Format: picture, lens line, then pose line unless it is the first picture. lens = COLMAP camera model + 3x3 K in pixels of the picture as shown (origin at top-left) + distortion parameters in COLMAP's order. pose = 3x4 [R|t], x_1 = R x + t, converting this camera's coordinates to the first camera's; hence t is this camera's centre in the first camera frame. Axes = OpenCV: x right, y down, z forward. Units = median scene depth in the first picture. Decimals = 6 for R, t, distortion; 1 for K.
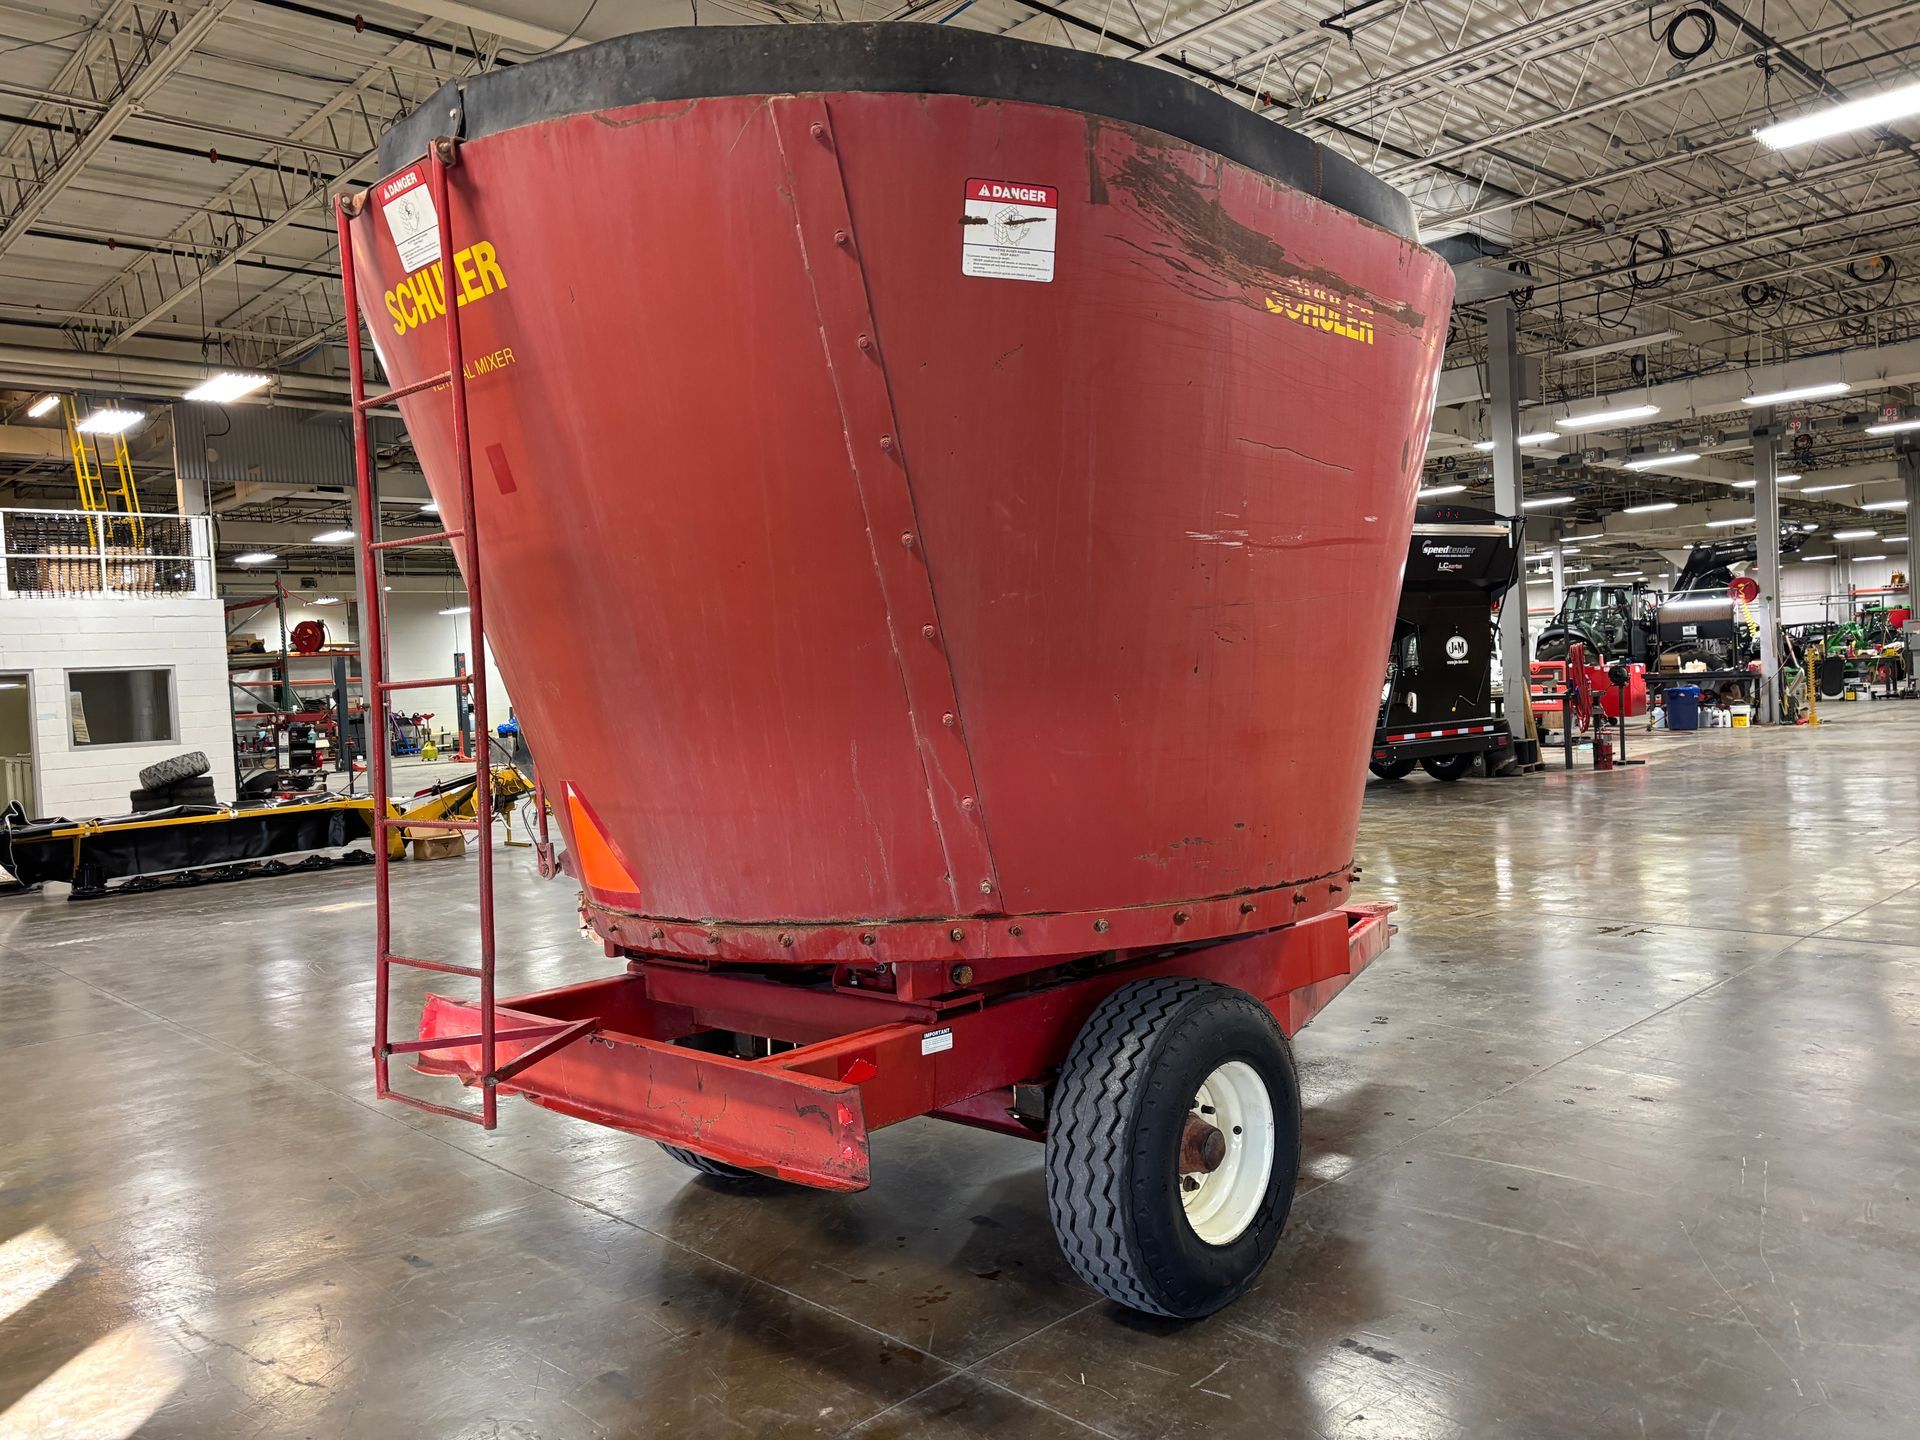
lens RADIAL K [[1441.2, 0, 967.0], [0, 1441.2, 716.6], [0, 0, 1]] dist [0.045668, -0.033686]
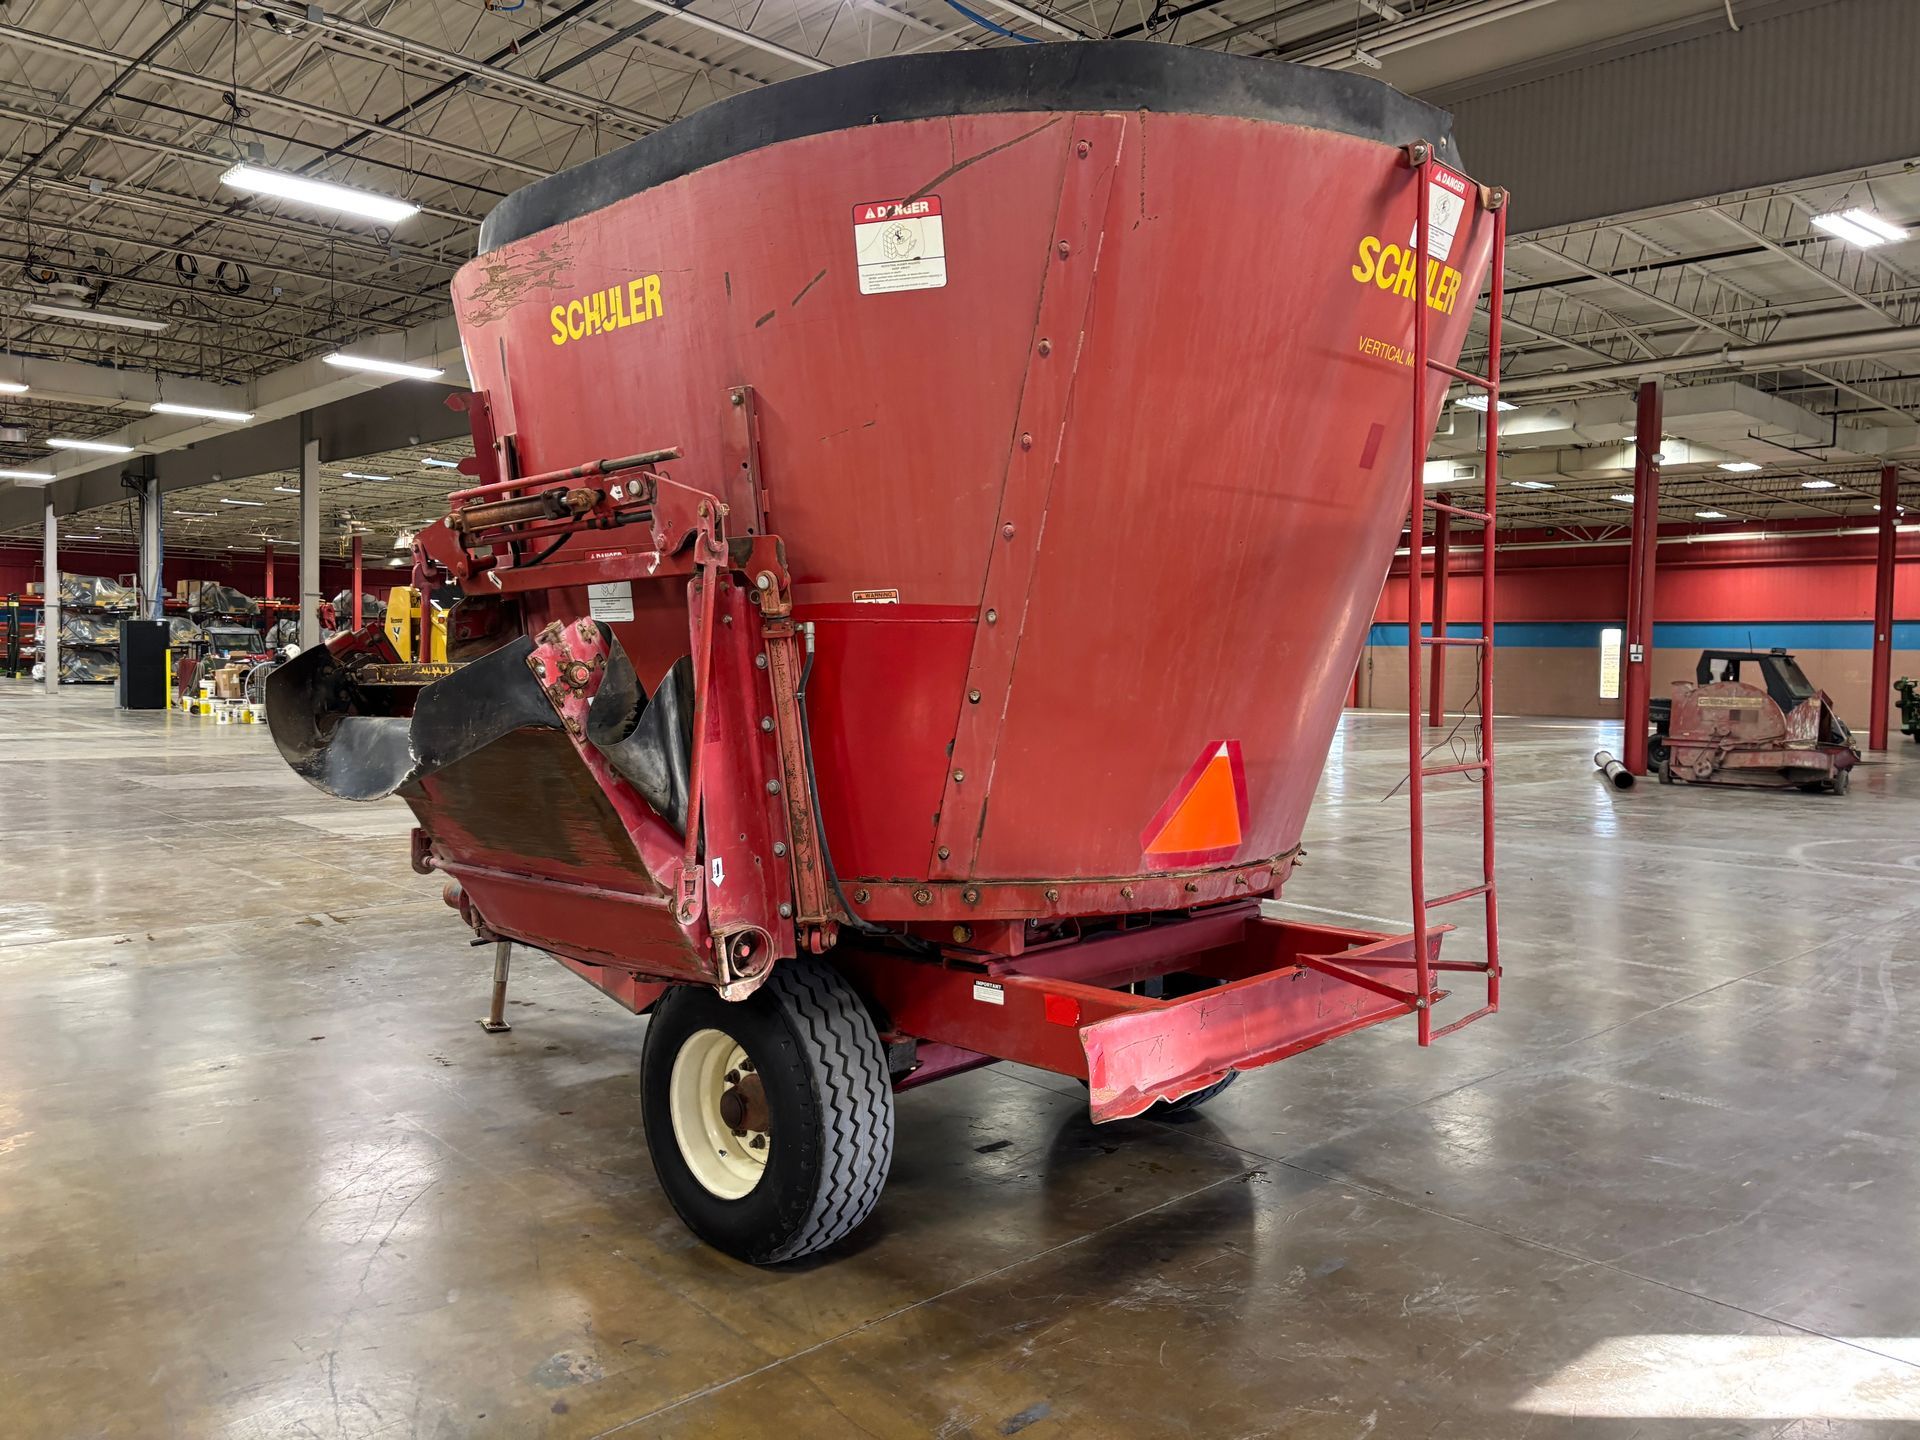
lens RADIAL K [[1441.2, 0, 967.6], [0, 1441.2, 714.3], [0, 0, 1]] dist [0.045668, -0.033686]
pose [[0.005857, 0.010526, 0.999927, -1.359444], [0.008692, 0.999906, -0.010577, 0.037385], [-0.999945, 0.008753, 0.005765, 1.255948]]
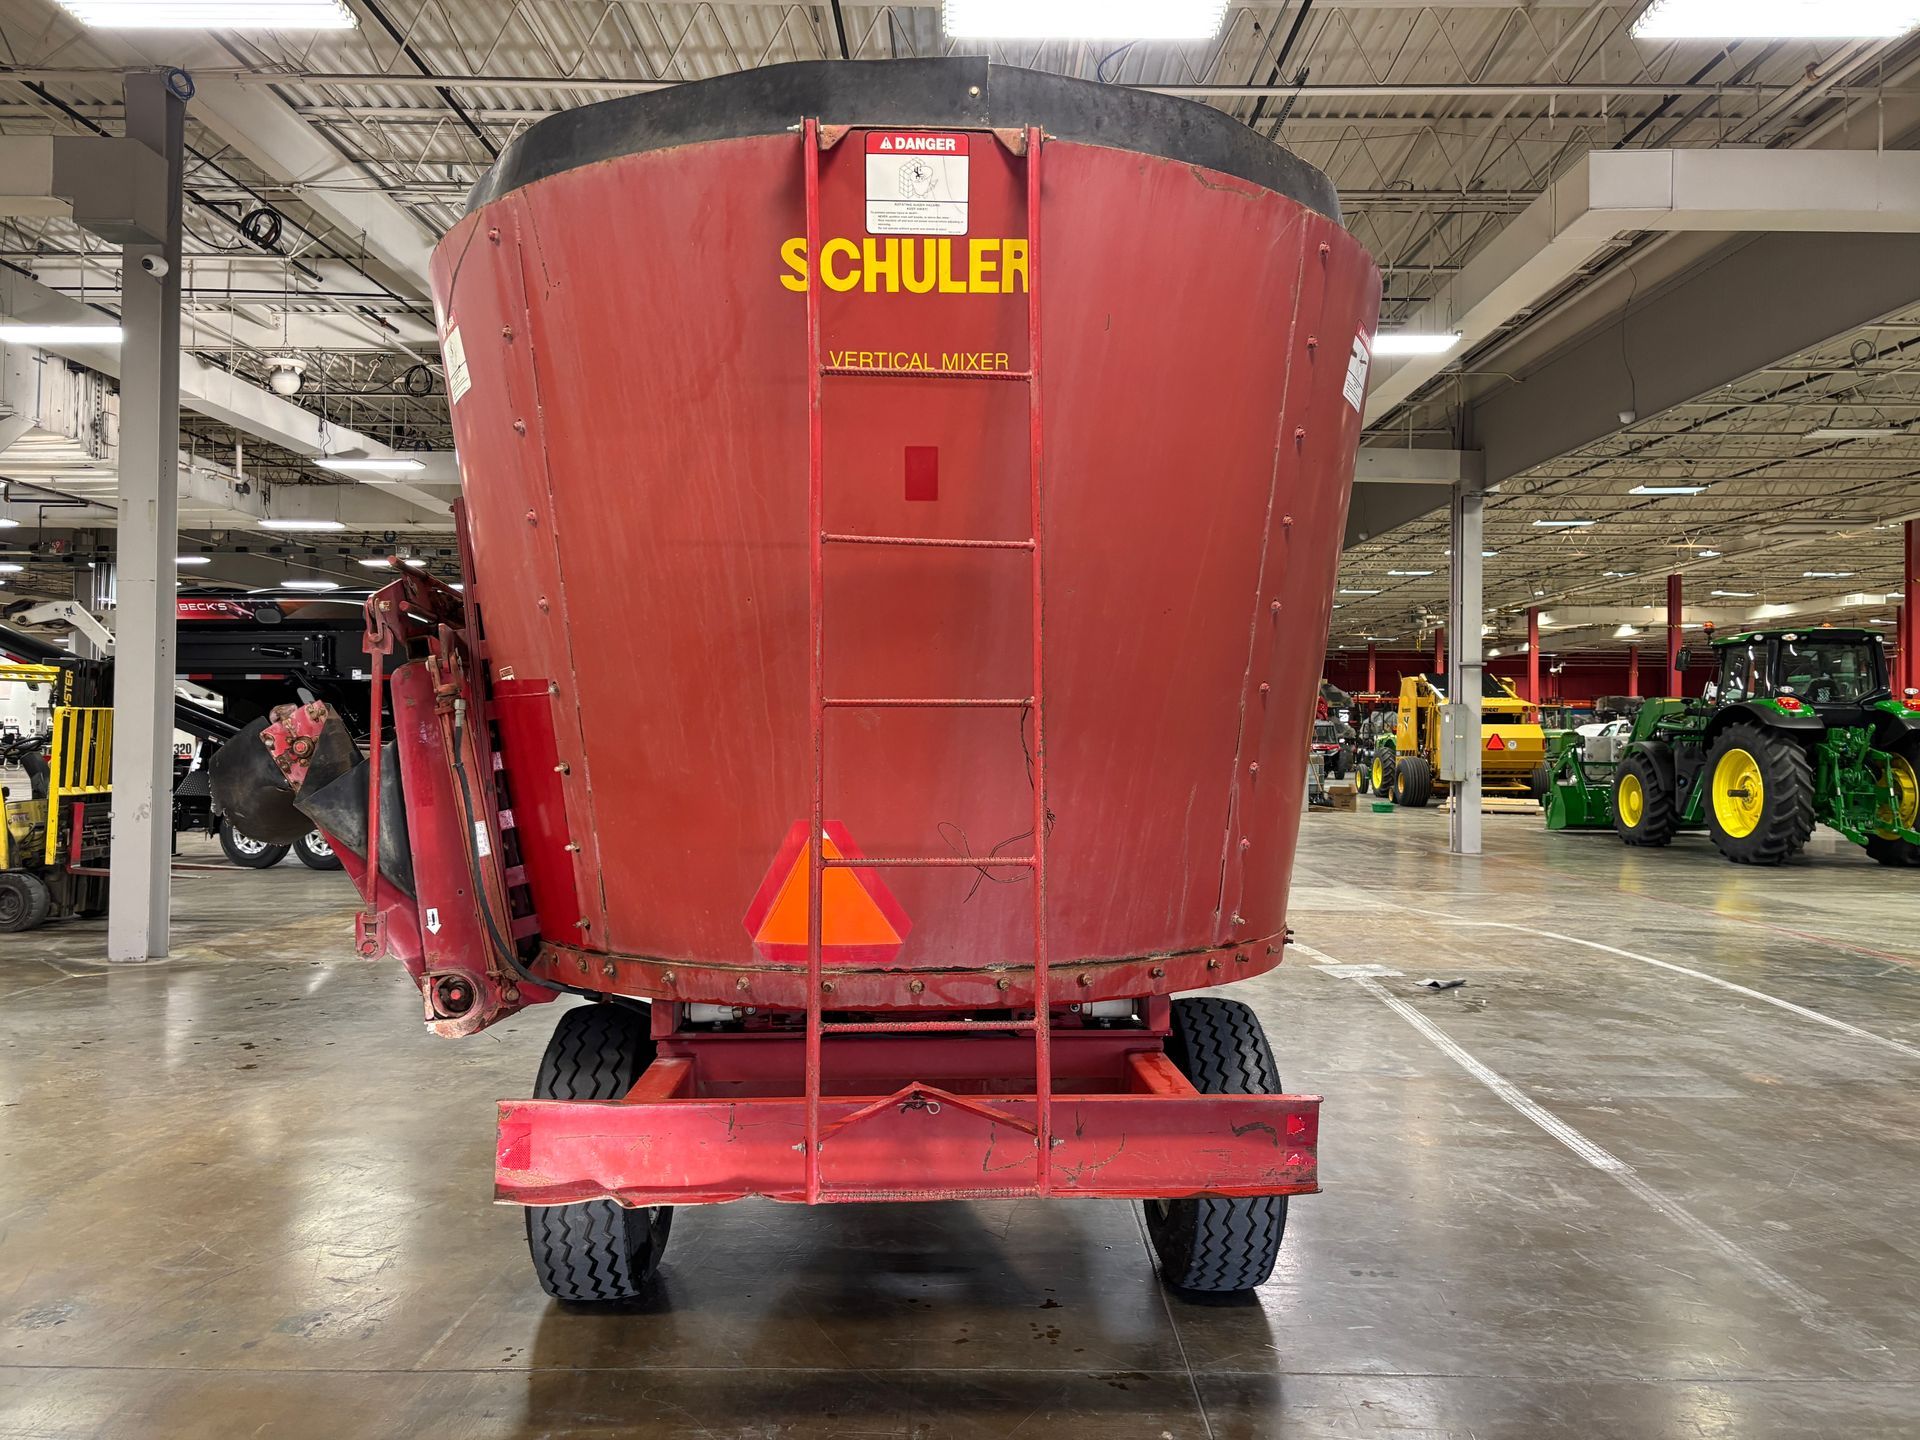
lens RADIAL K [[1441.2, 0, 965.6], [0, 1441.2, 701.5], [0, 0, 1]] dist [0.045668, -0.033686]
pose [[0.697306, 0.070437, 0.713304, -0.901229], [-0.023900, 0.996891, -0.075077, 0.037810], [-0.716375, 0.035304, 0.696822, 0.343623]]
